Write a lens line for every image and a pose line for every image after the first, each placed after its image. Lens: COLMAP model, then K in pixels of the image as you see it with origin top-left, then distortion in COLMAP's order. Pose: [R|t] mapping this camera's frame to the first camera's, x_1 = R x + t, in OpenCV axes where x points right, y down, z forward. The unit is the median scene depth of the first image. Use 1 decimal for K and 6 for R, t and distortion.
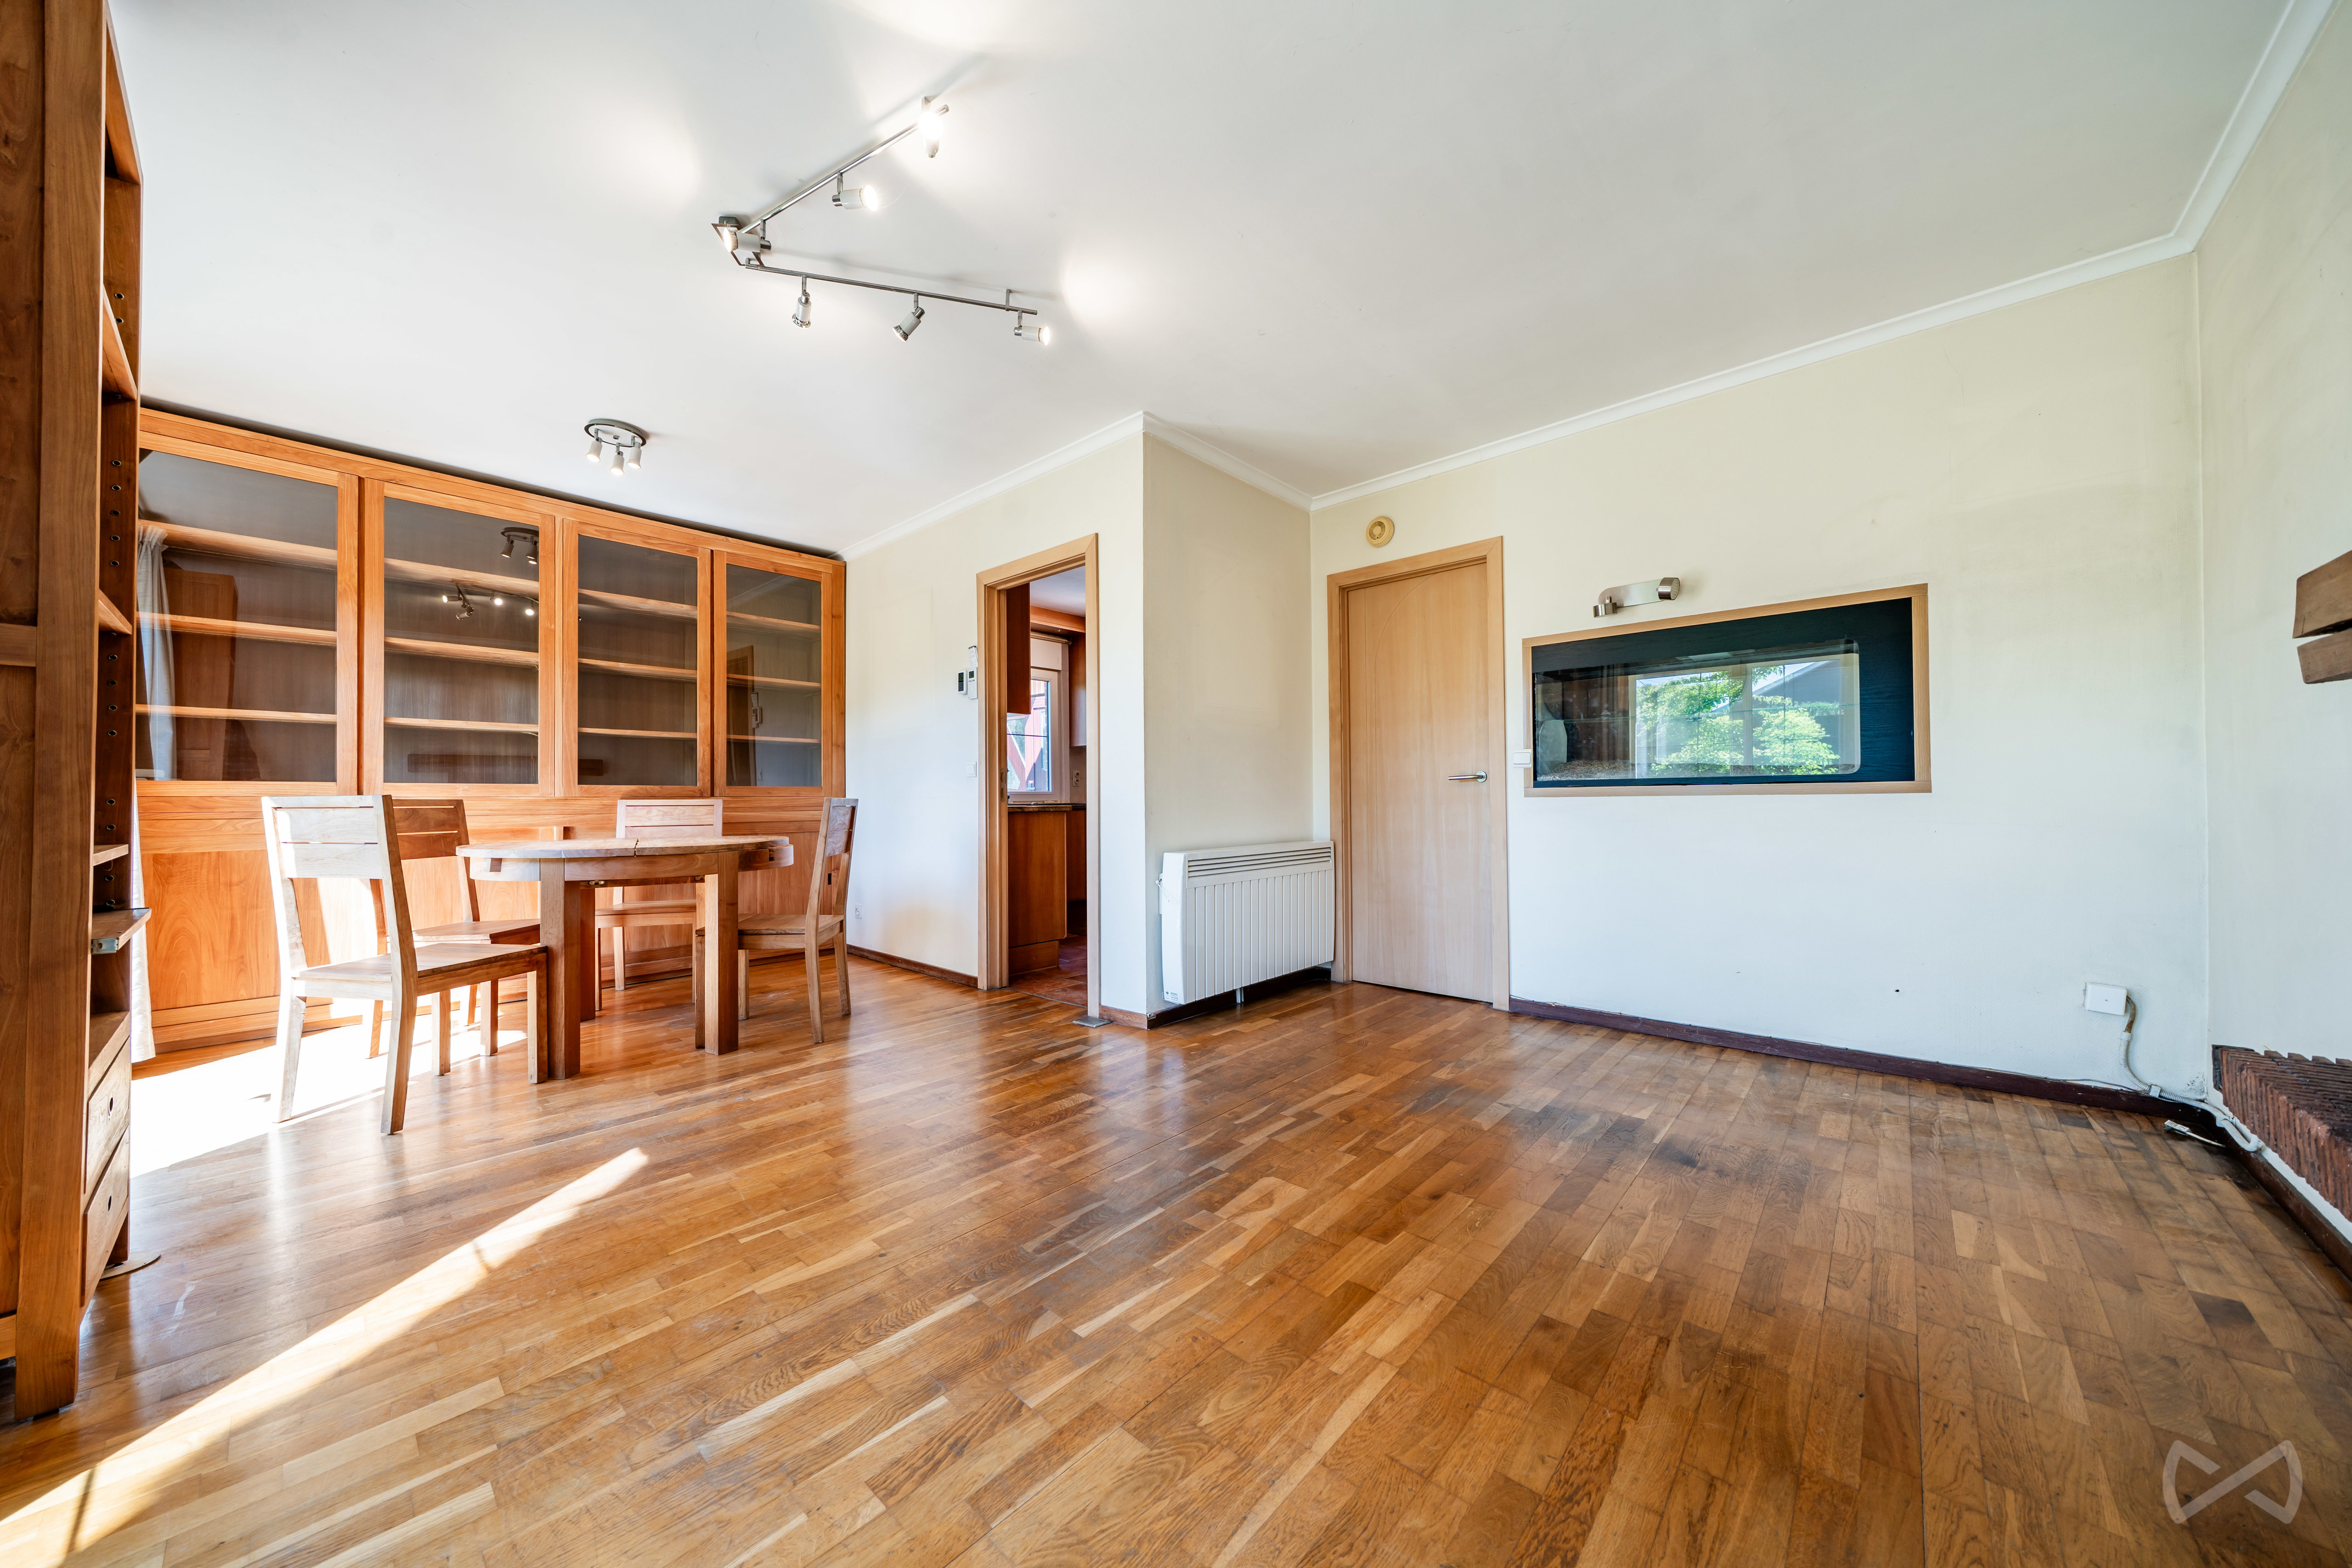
lens RADIAL K [[795.2, 0, 1178.7], [0, 795.2, 793.6], [0, 0, 1]] dist [-0.006001, -0.000224]
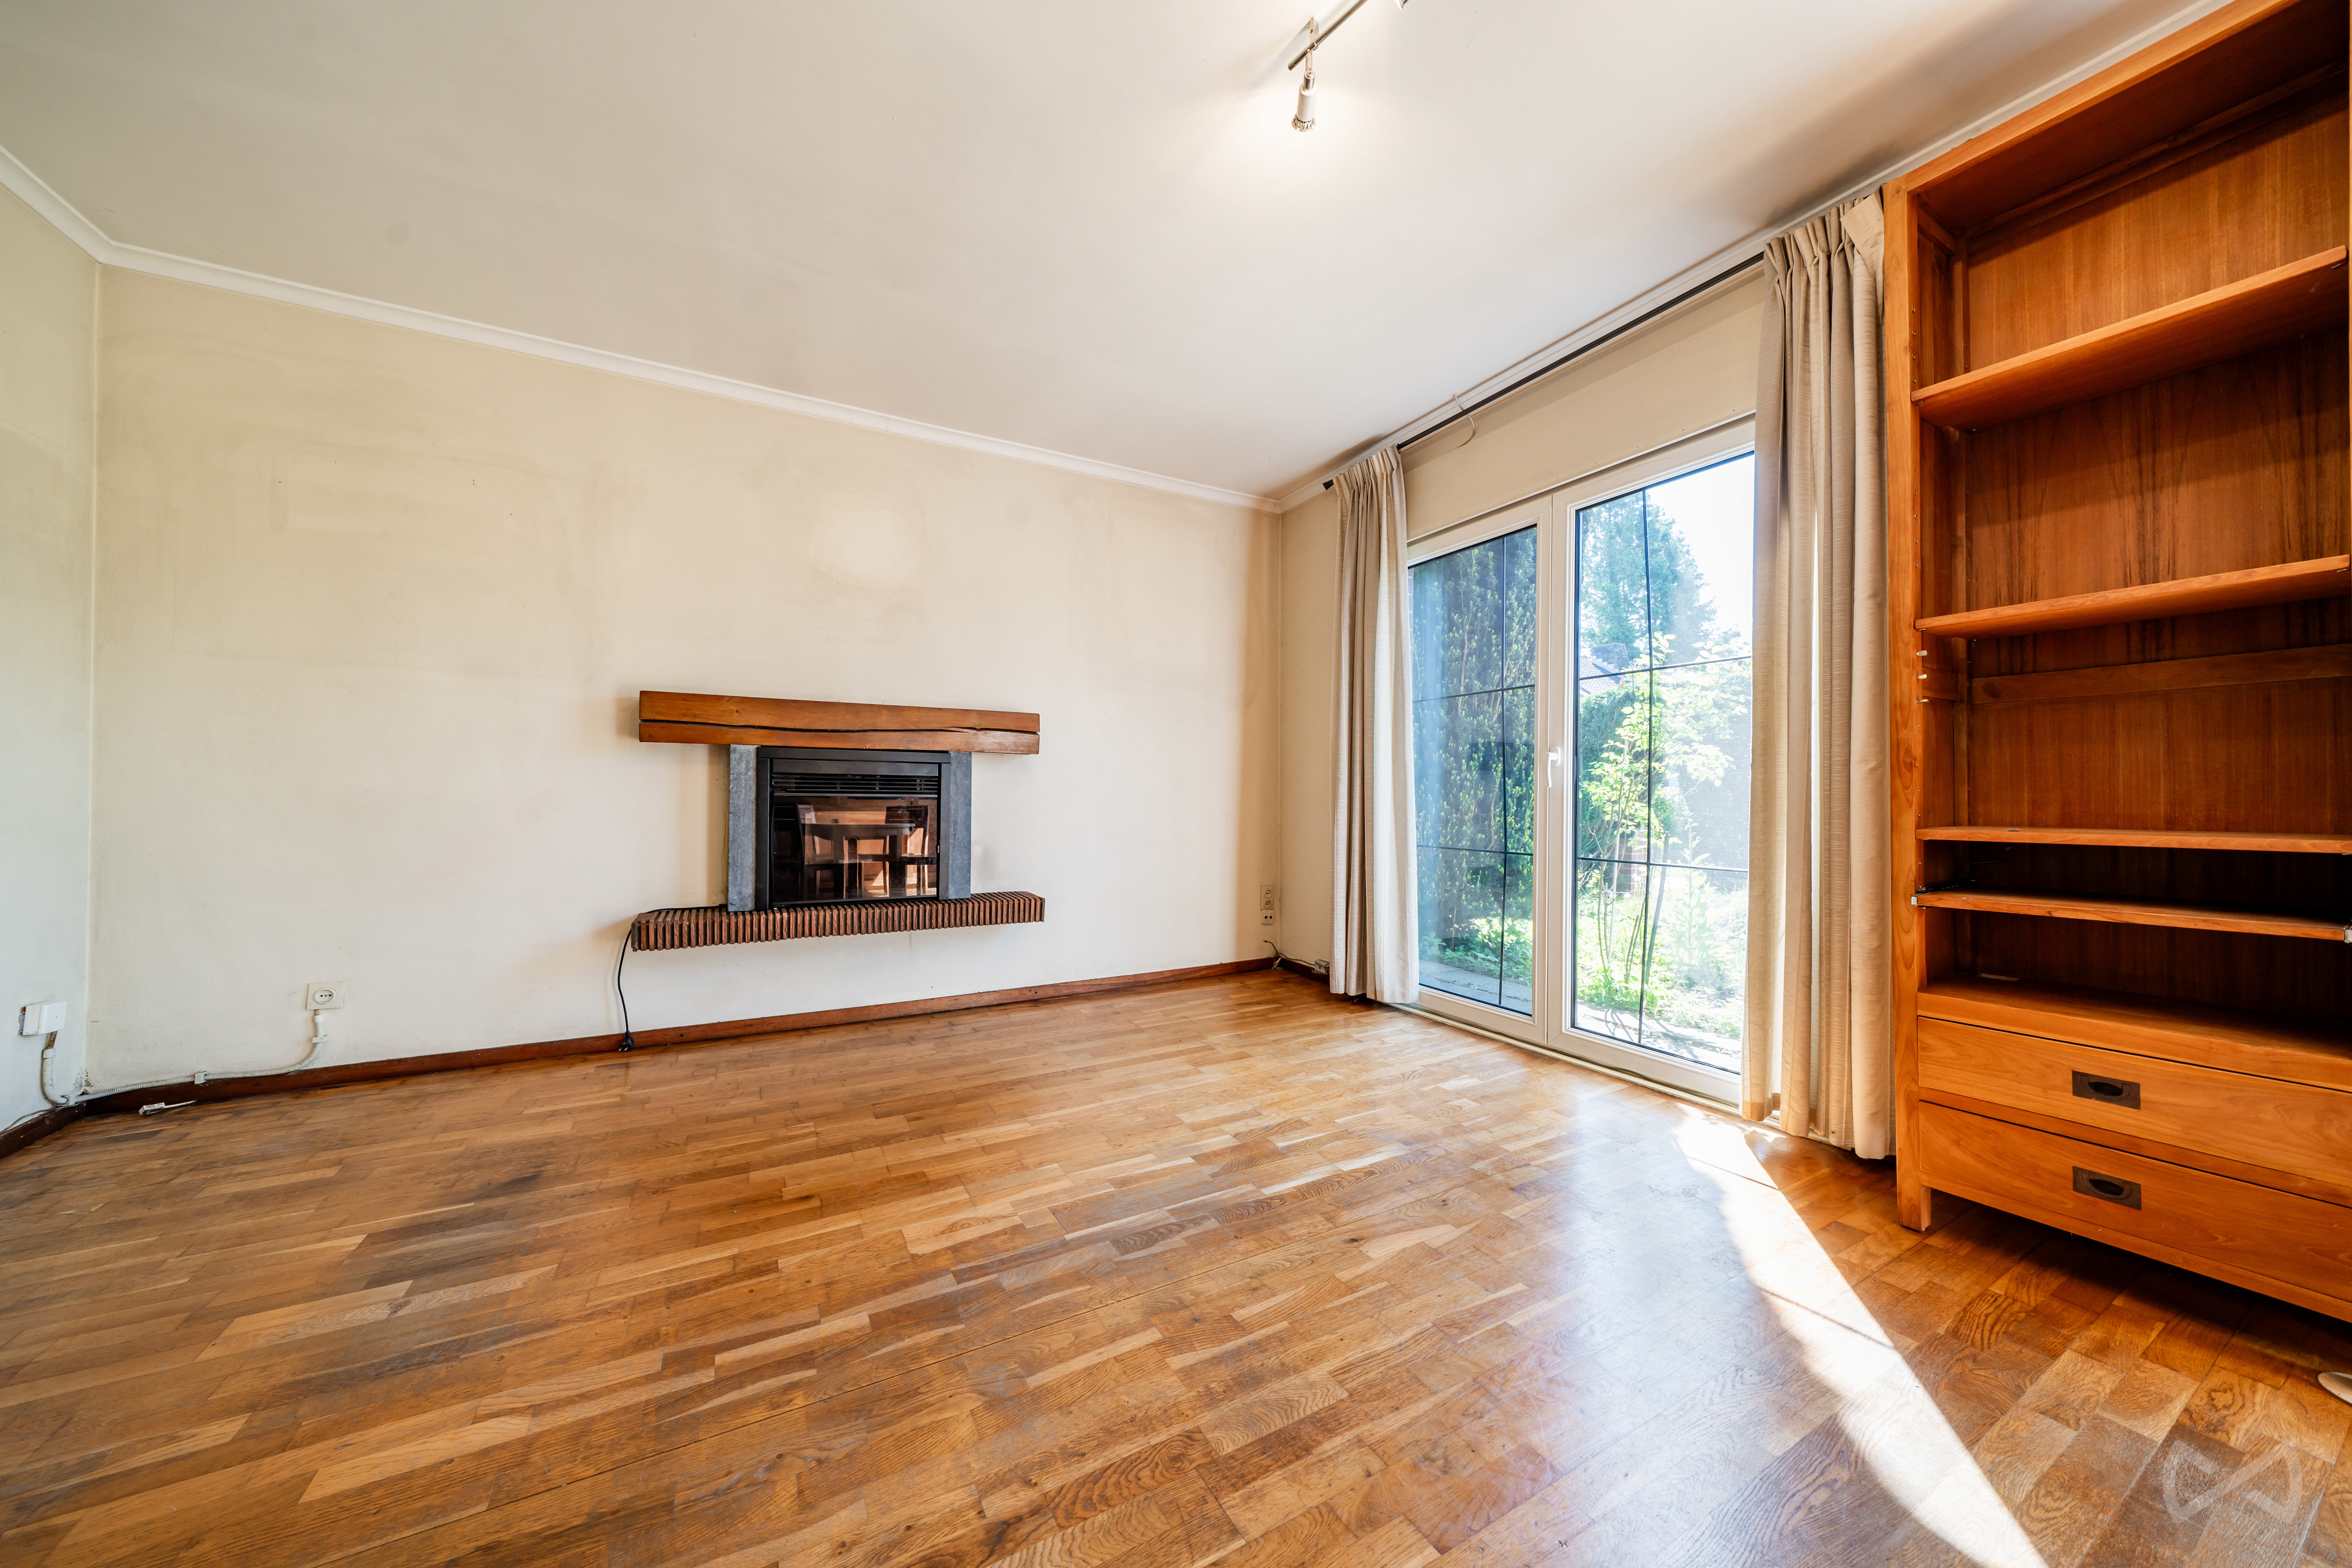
lens RADIAL K [[795.2, 0, 1182.4], [0, 795.2, 792.6], [0, 0, 1]] dist [-0.006001, -0.000224]
pose [[-0.946226, 0.006831, 0.323433, -0.372794], [0.003006, 0.999920, -0.012325, 0.017629], [-0.323491, -0.010690, -0.946171, 1.521601]]
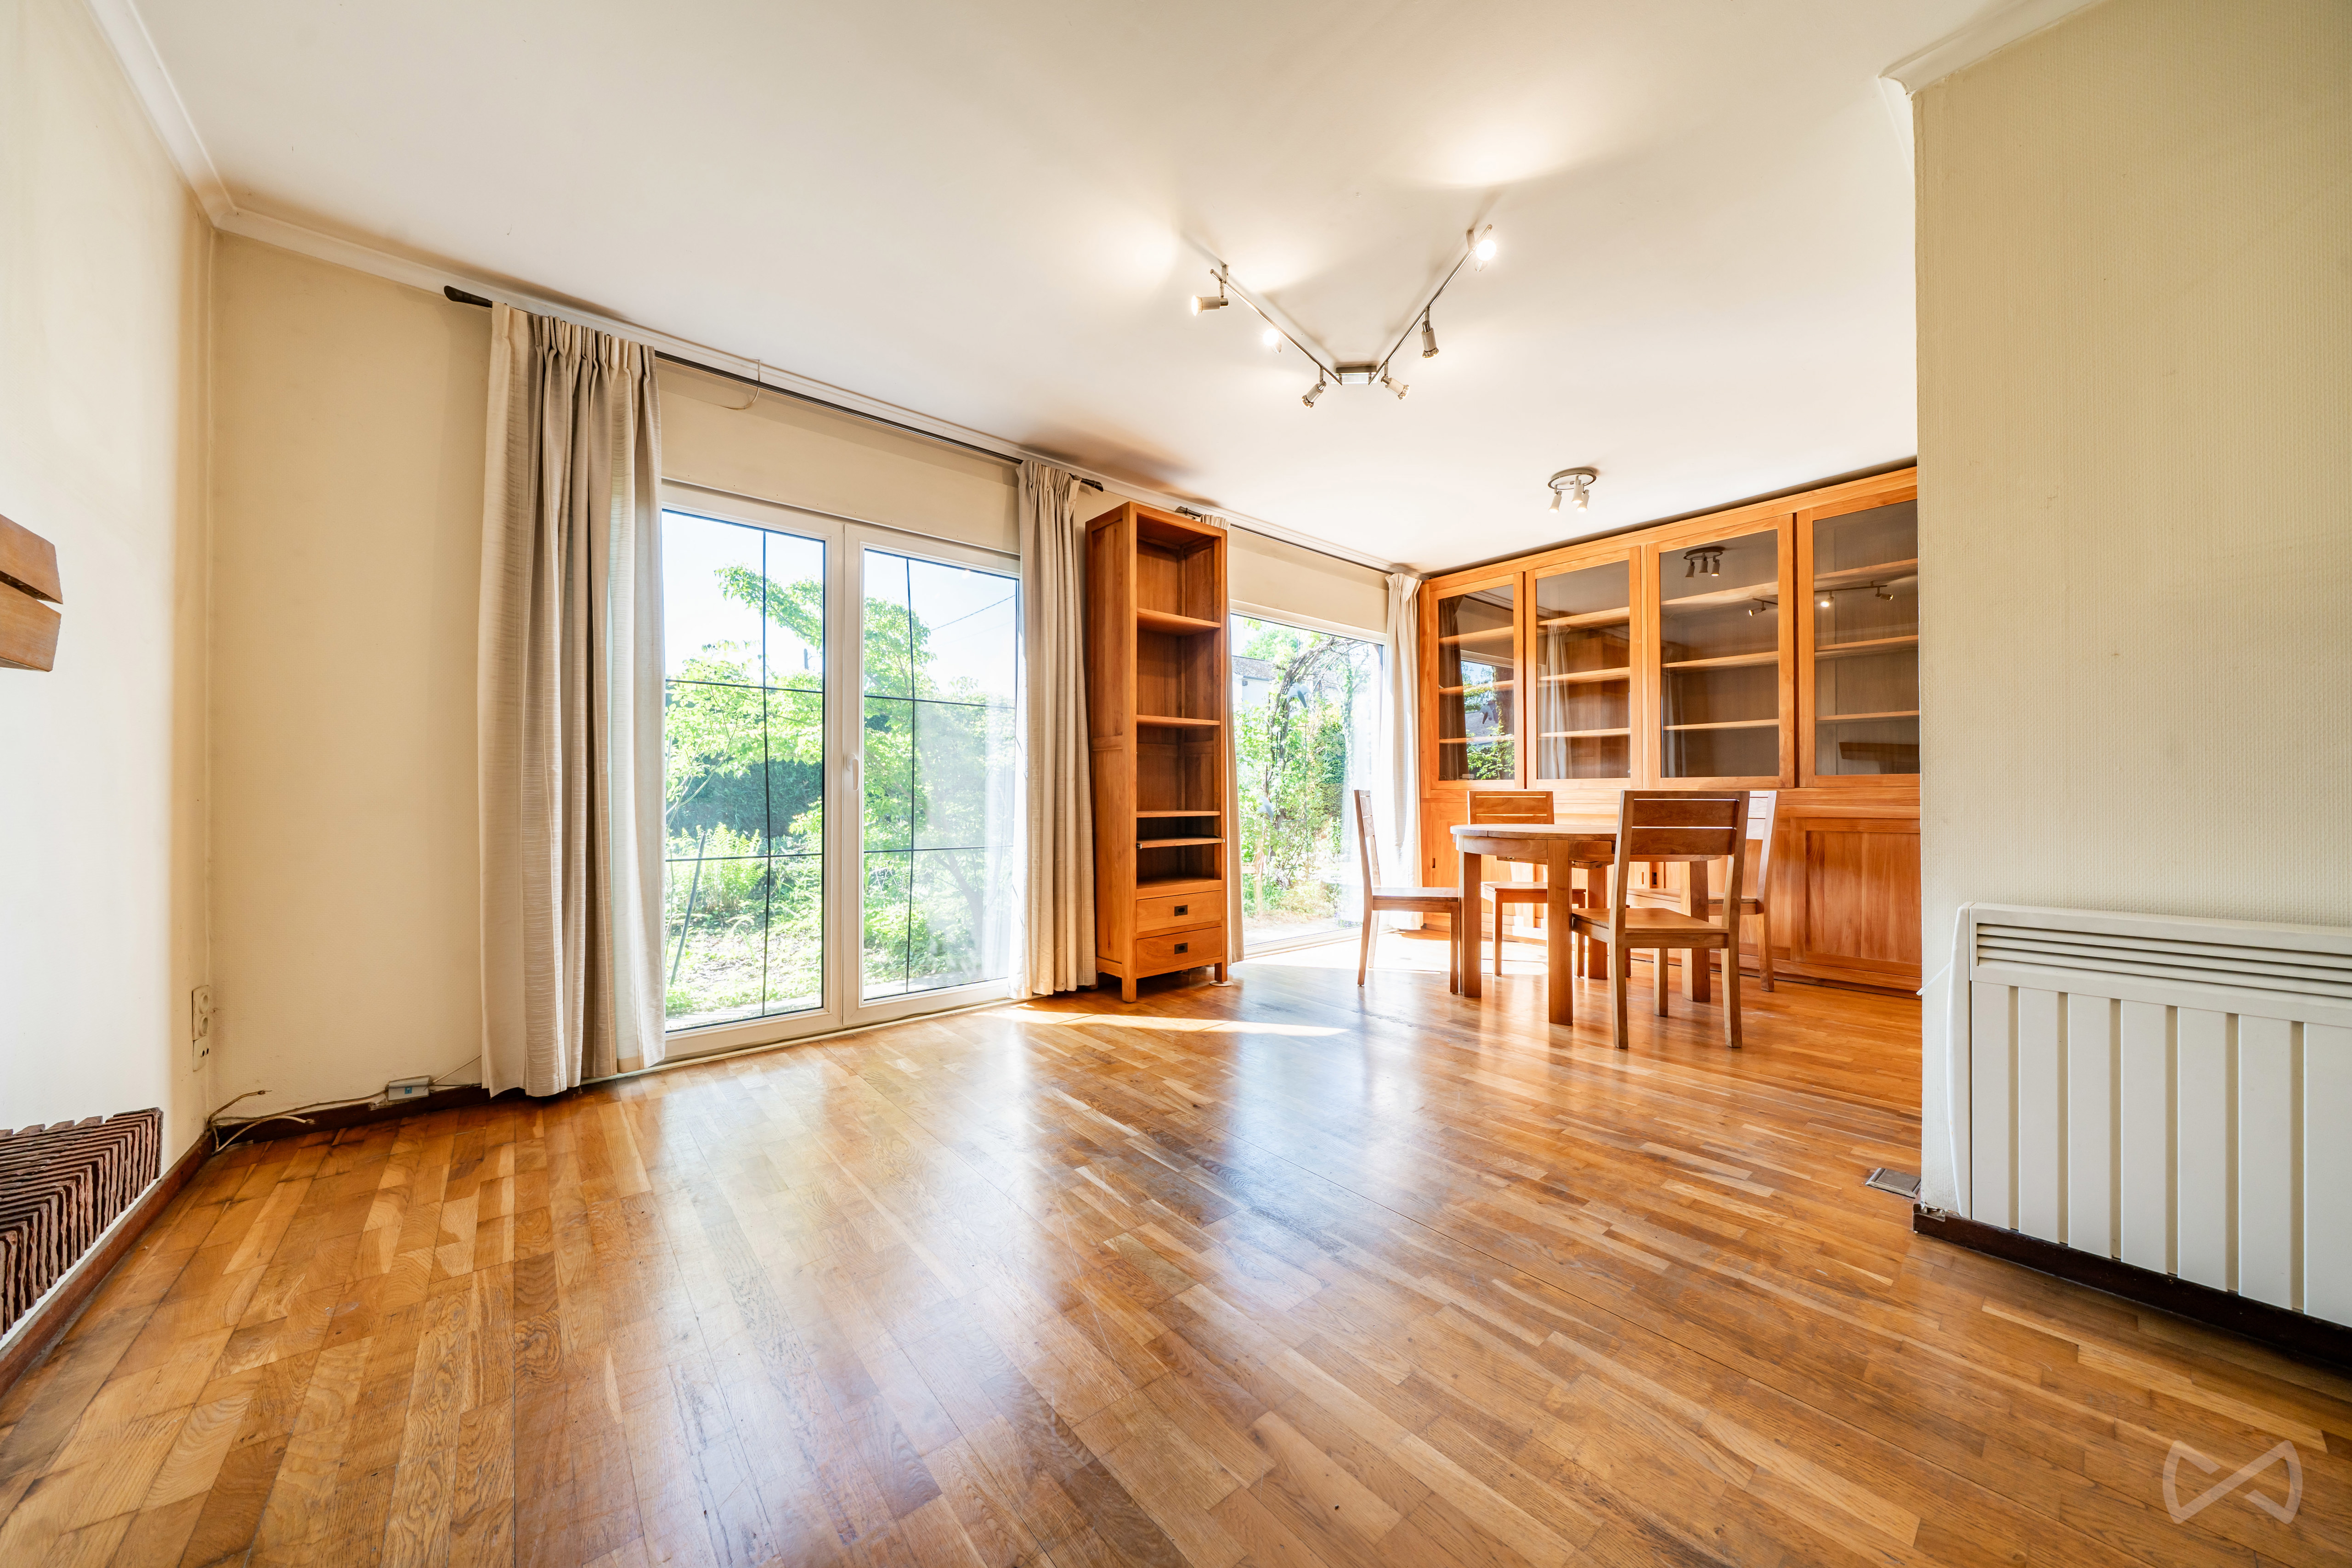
lens RADIAL K [[795.2, 0, 1172.2], [0, 795.2, 786.1], [0, 0, 1]] dist [-0.006001, -0.000224]
pose [[-0.138975, -0.004924, -0.990284, 0.808848], [0.008982, 0.999940, -0.006232, 0.002652], [0.990255, -0.009761, -0.138923, 0.872743]]
